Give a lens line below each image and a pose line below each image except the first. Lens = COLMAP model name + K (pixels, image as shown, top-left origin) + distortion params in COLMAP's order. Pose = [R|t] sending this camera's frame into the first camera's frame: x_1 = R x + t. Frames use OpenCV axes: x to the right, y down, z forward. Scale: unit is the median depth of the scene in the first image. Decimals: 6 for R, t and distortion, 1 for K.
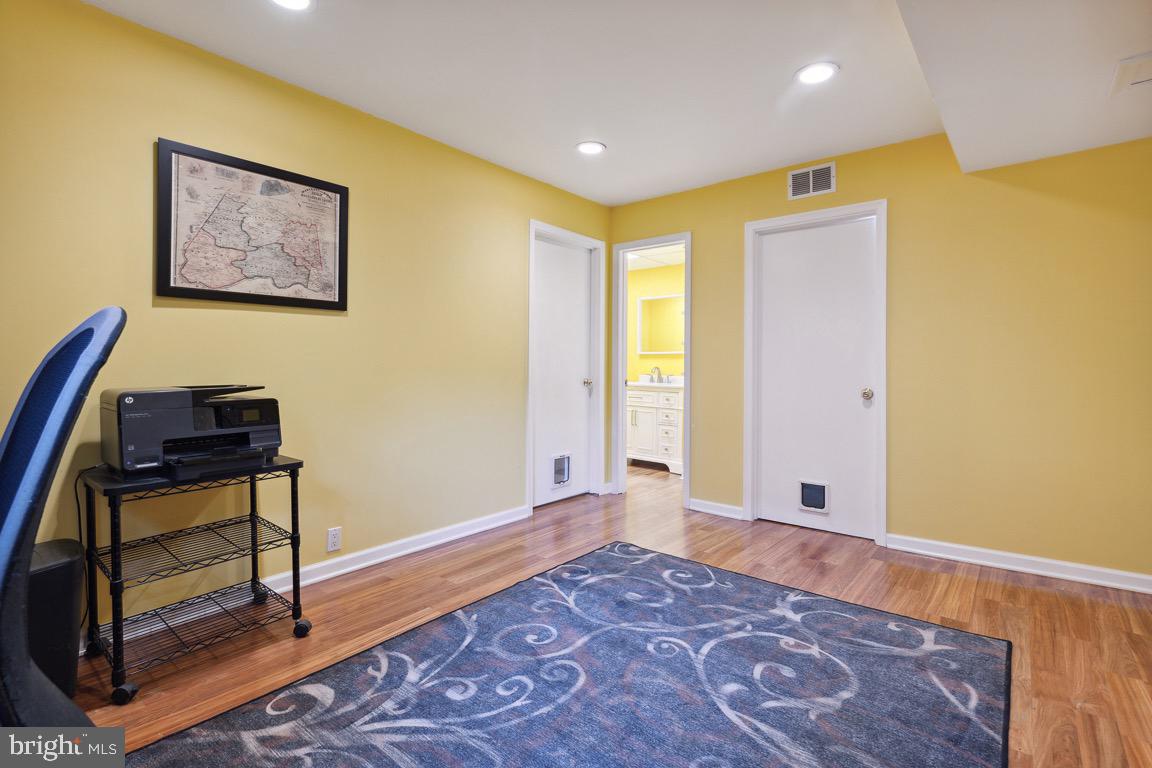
lens RADIAL K [[529.7, 0, 576.4], [0, 529.7, 382.8], [0, 0, 1]] dist [0.005085, -0.000348]
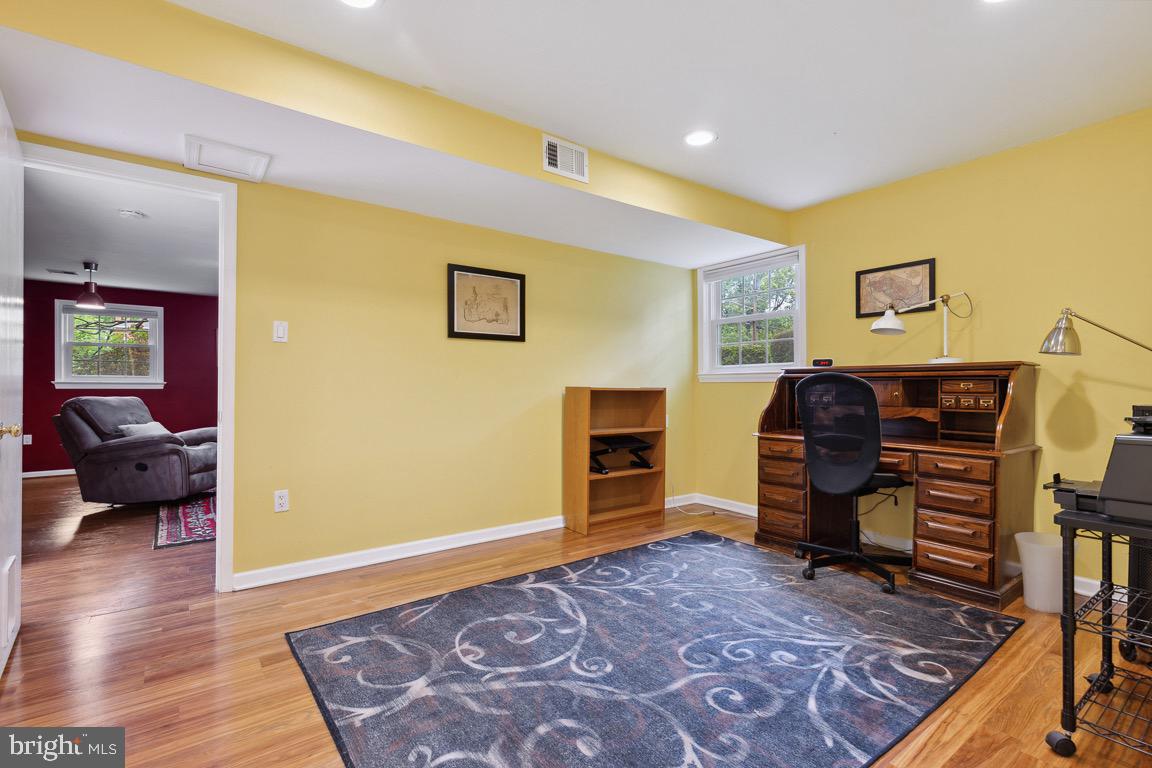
lens RADIAL K [[529.7, 0, 577.0], [0, 529.7, 385.4], [0, 0, 1]] dist [0.005085, -0.000348]
pose [[-0.973393, -0.005323, 0.229079, -0.027659], [-0.000304, 0.999759, 0.021940, -0.056236], [-0.229140, 0.021287, -0.973161, 1.967900]]
